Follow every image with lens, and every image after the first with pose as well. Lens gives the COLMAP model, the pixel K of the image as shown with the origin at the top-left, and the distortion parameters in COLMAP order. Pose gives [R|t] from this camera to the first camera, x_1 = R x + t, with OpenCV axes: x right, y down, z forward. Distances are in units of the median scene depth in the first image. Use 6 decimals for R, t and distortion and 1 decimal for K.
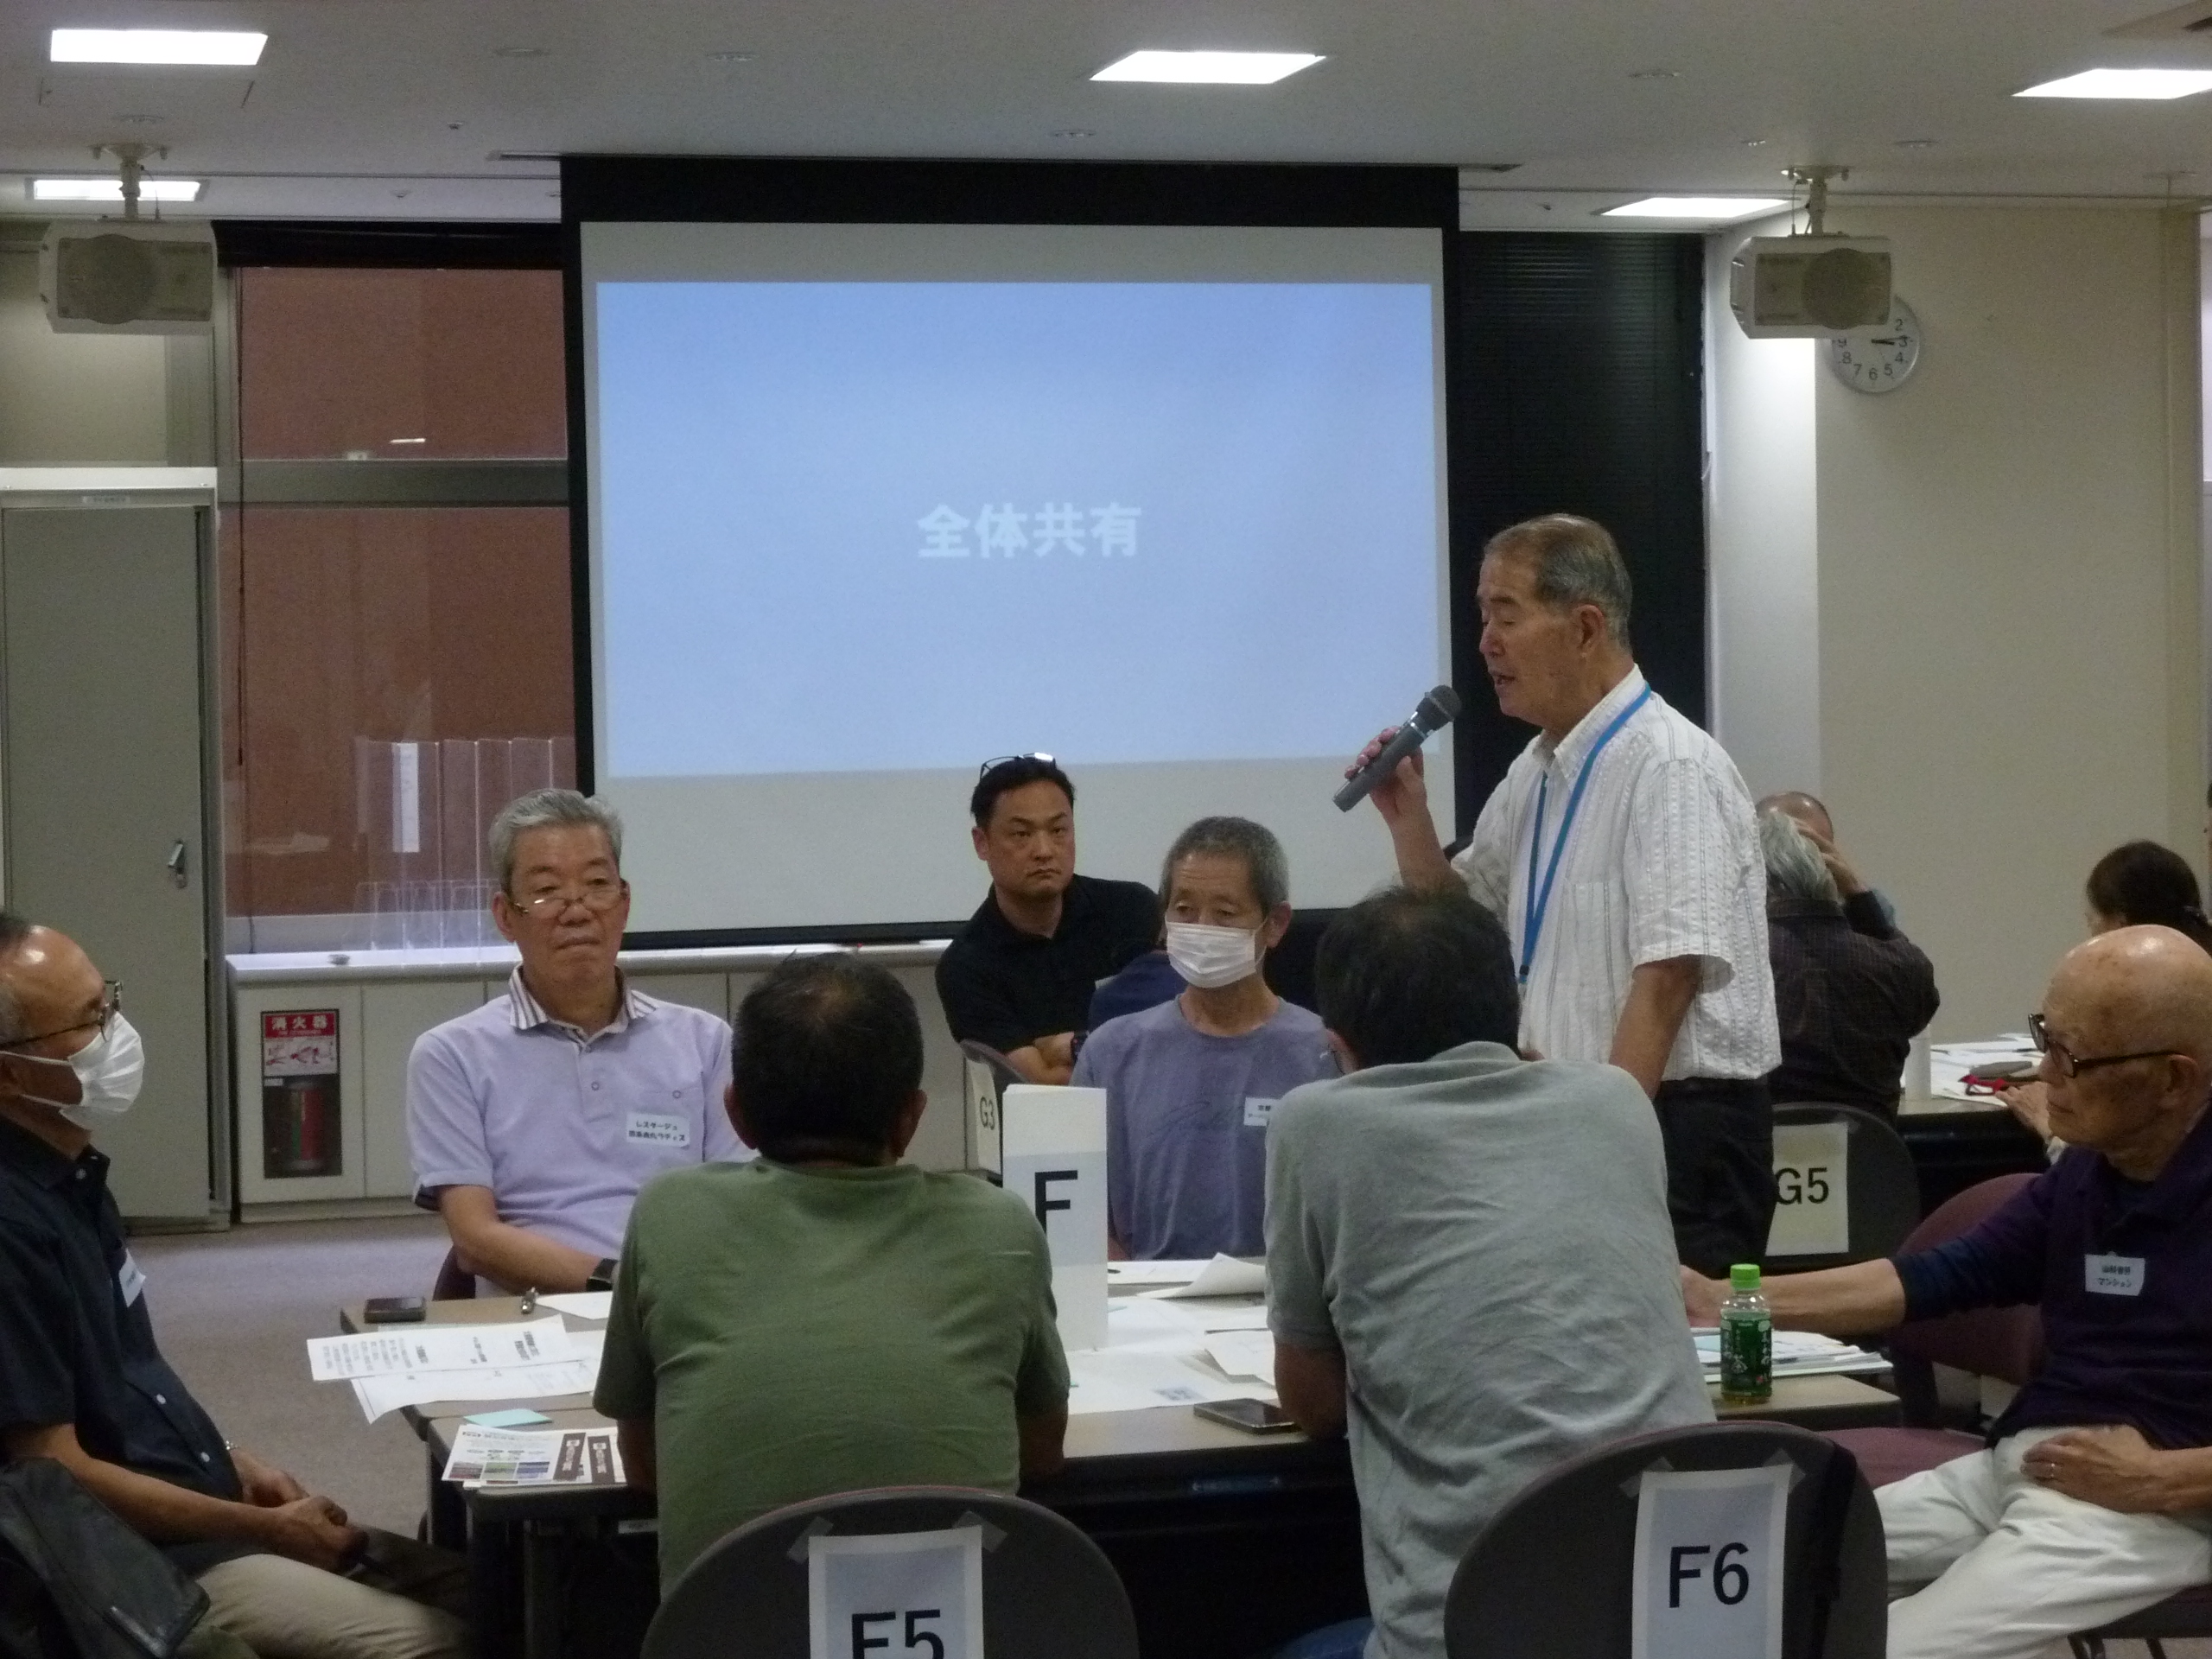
lens RADIAL K [[4692.8, 0, 1111.5], [0, 4692.8, 828.3], [0, 0, 1]] dist [0.078943, 0.000000]
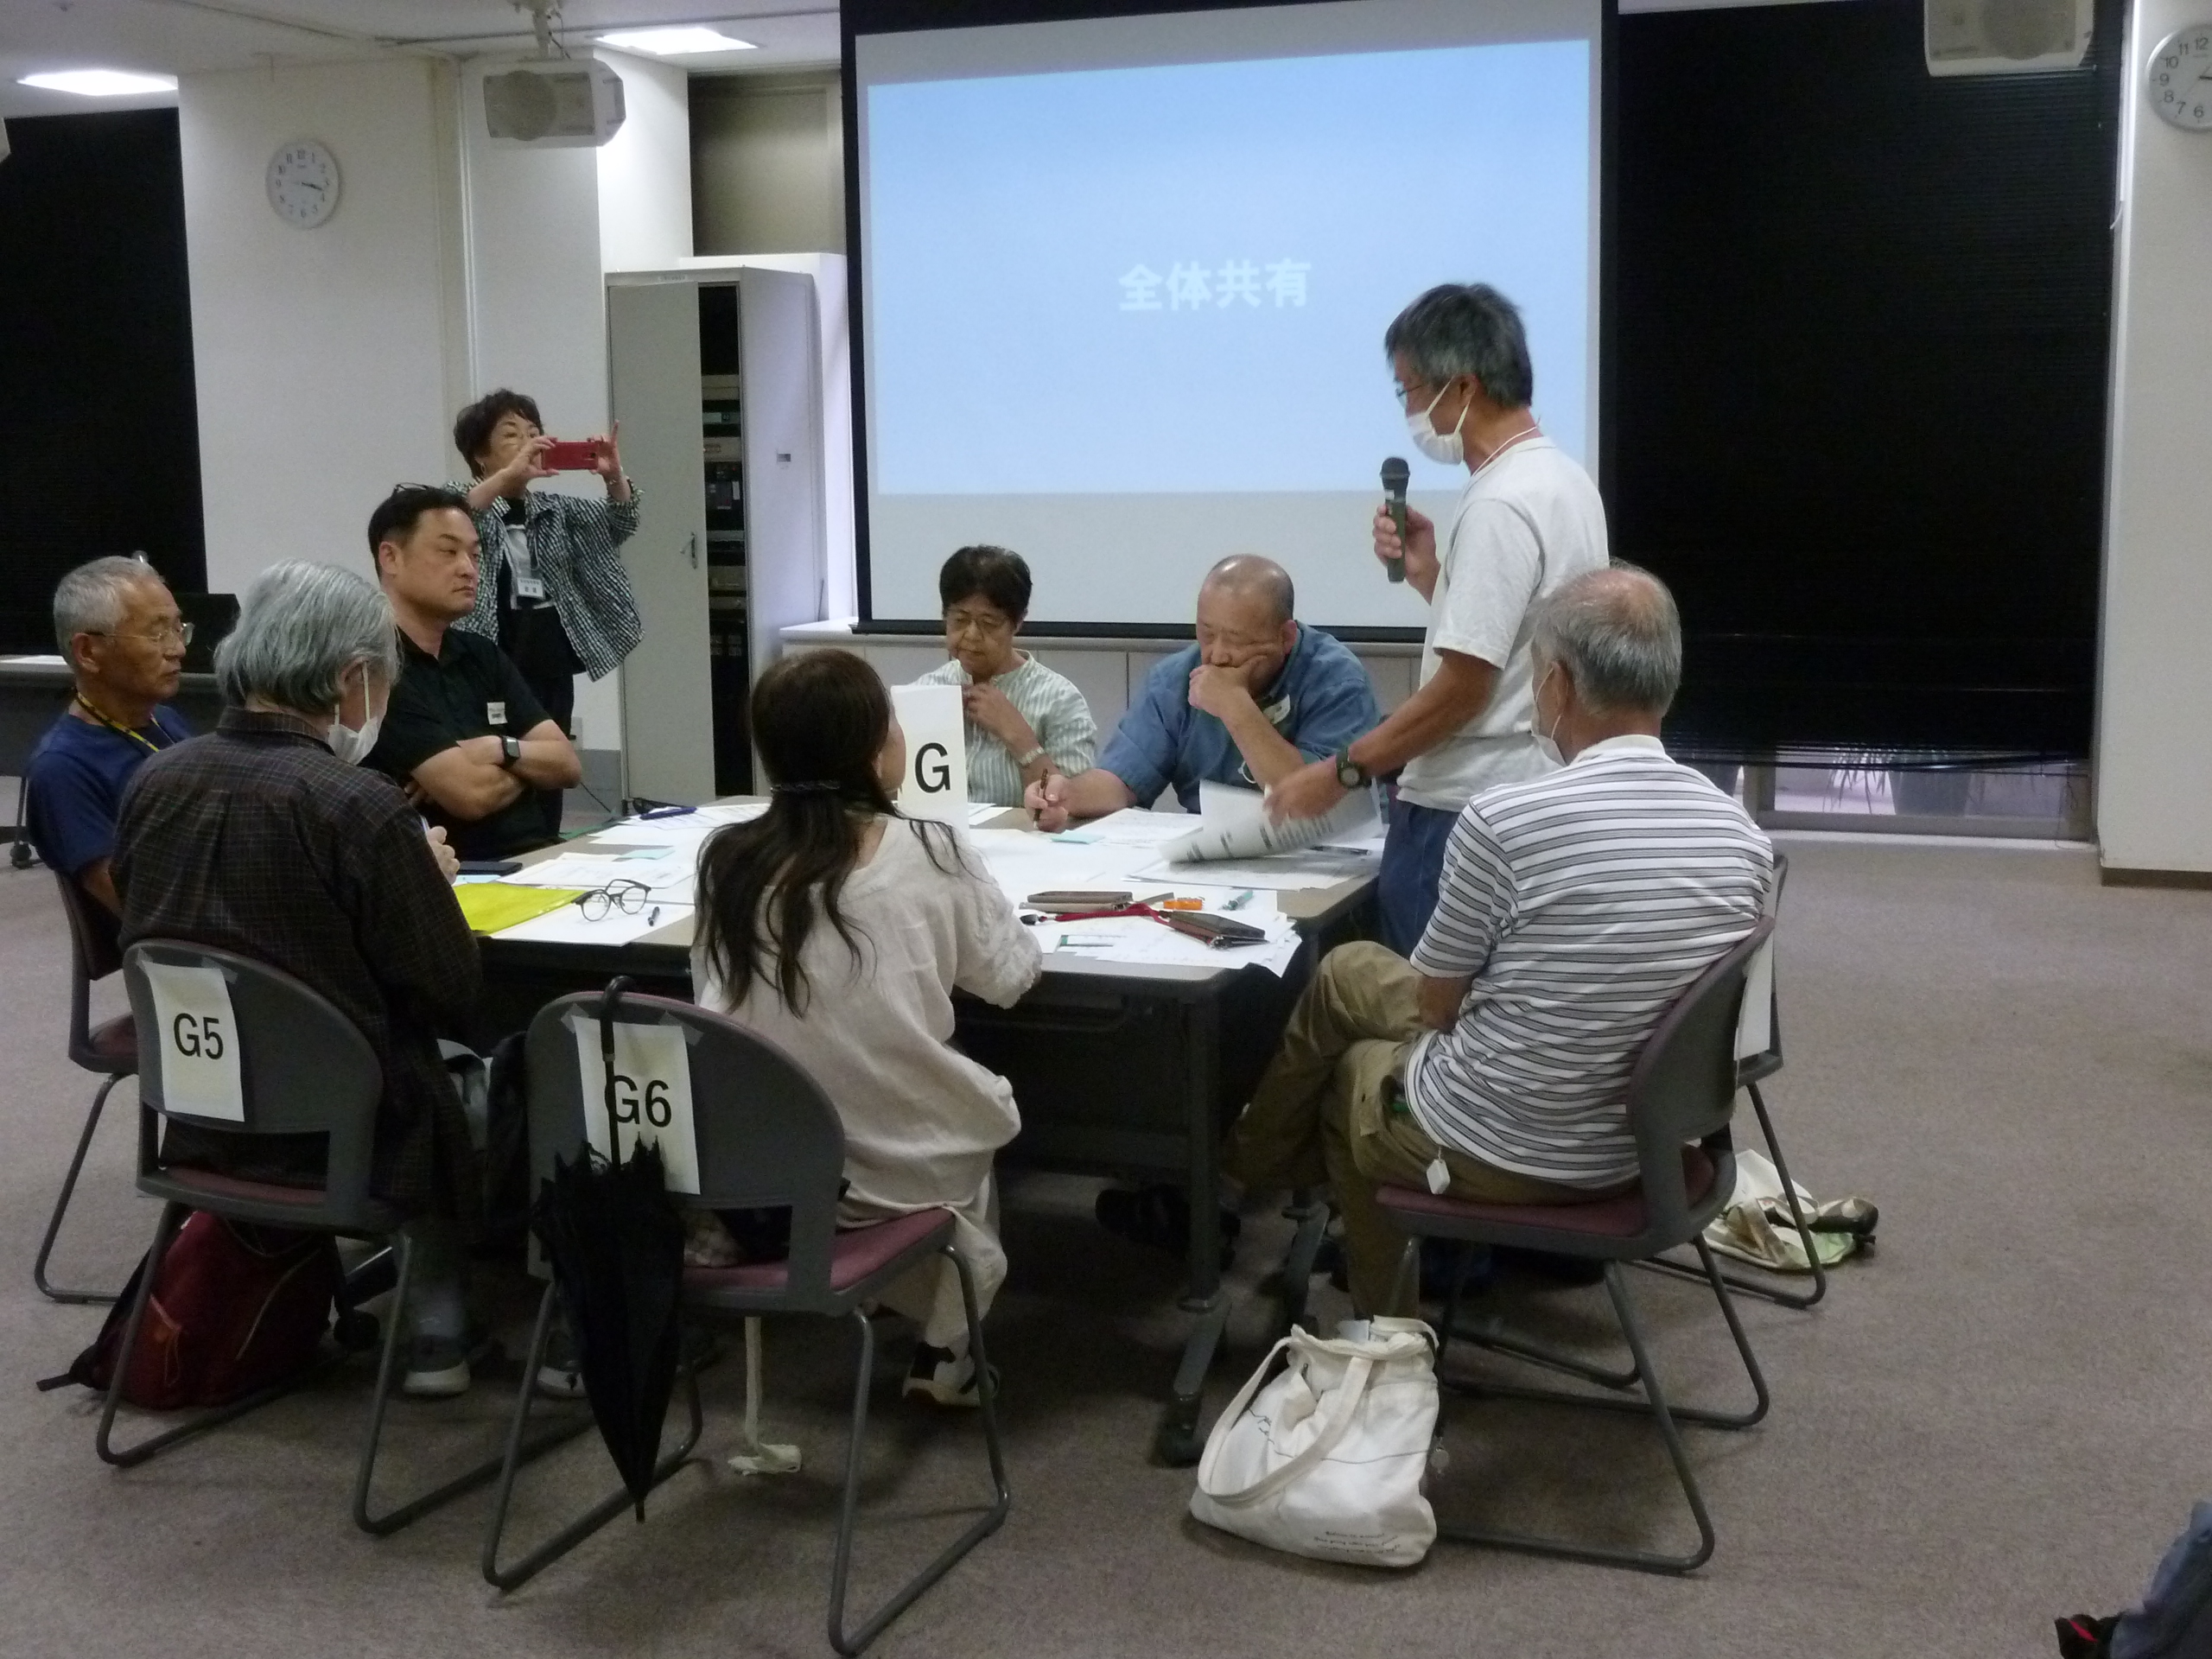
lens RADIAL K [[2622.2, 0, 1125.5], [0, 2622.2, 830.0], [0, 0, 1]] dist [-0.010456, 0.000000]
pose [[0.811665, 0.098080, -0.575829, 0.345984], [-0.024726, 0.990688, 0.133889, -0.016925], [0.583599, -0.094435, 0.806532, 0.460328]]
